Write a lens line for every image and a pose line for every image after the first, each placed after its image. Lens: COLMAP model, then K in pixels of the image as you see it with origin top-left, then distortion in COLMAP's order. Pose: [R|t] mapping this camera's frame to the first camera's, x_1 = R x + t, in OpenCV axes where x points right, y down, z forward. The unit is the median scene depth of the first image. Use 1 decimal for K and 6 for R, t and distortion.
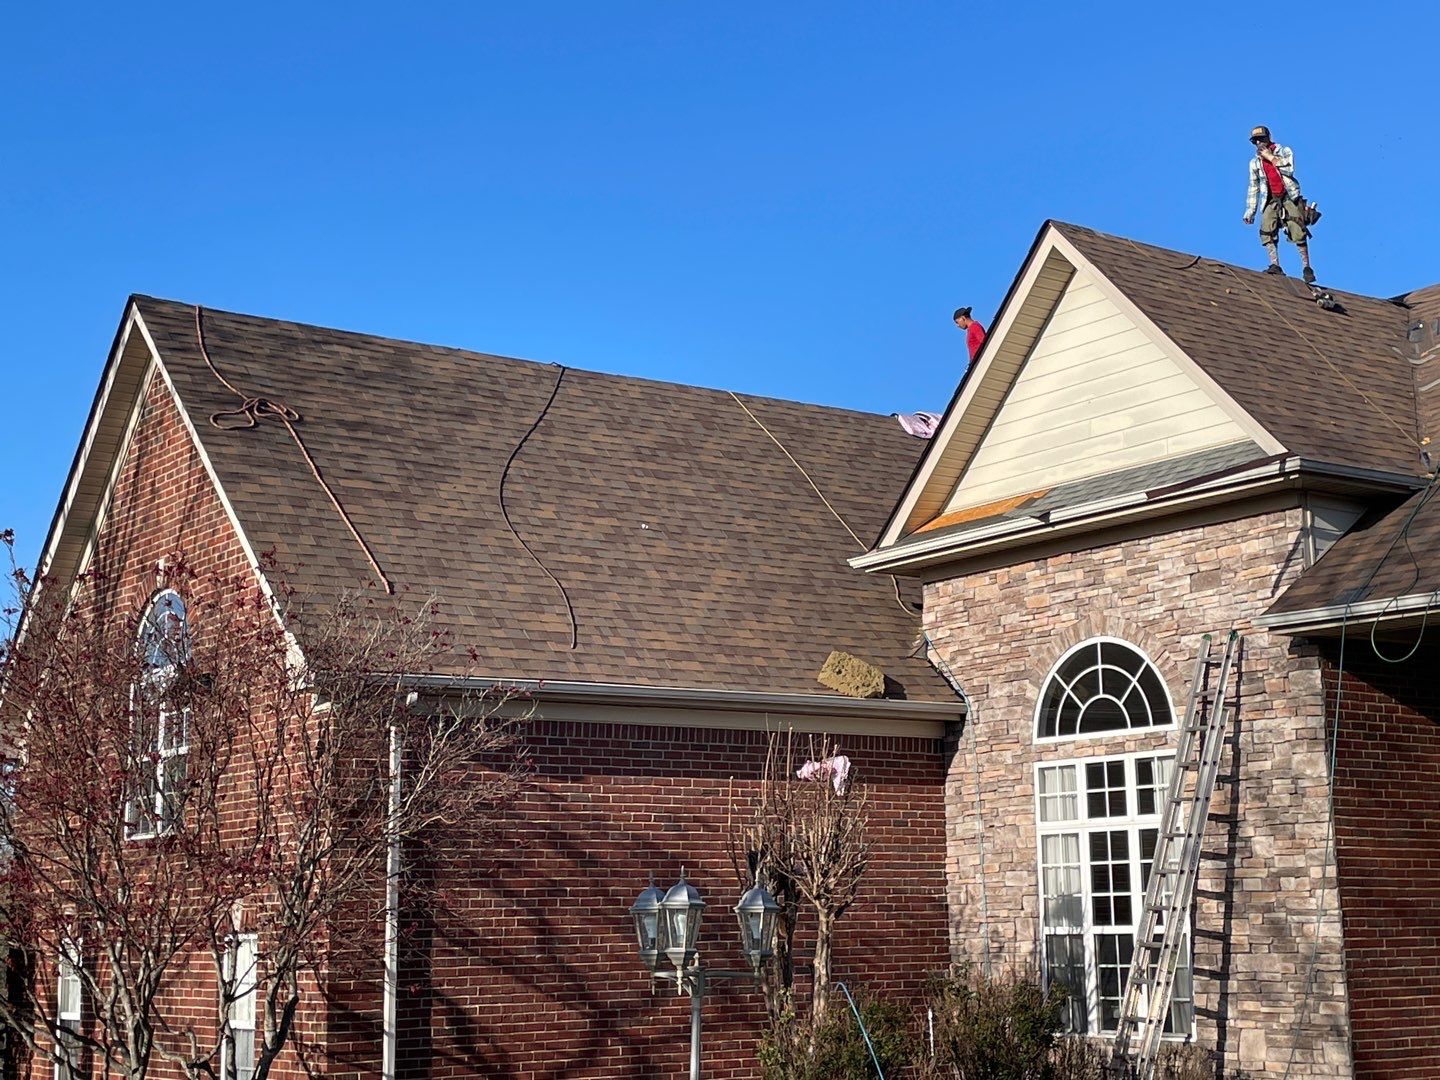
lens RADIAL K [[2263.2, 0, 721.6], [0, 2263.2, 527.4], [0, 0, 1]] dist [0.127563, 0.000000]
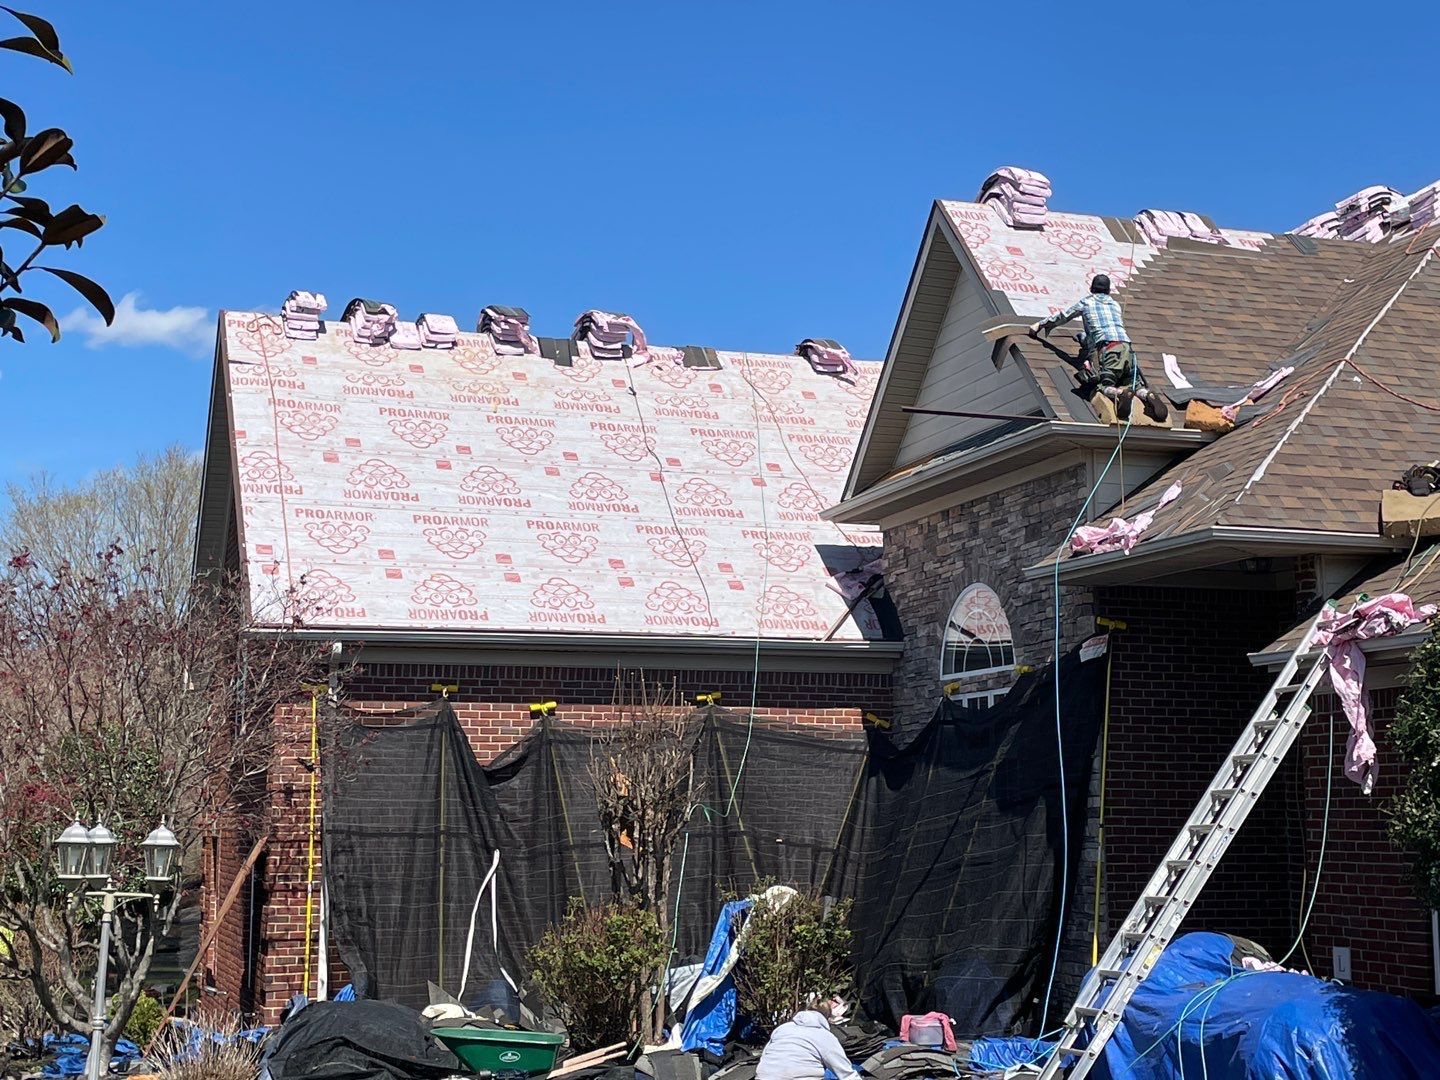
lens RADIAL K [[2142.6, 0, 714.5], [0, 2142.6, 528.7], [0, 0, 1]] dist [0.061376, 0.000000]
pose [[0.951809, -0.024624, -0.305701, 0.370882], [0.038411, 0.998494, 0.039168, -0.023553], [0.304276, -0.049023, 0.951322, -0.015520]]
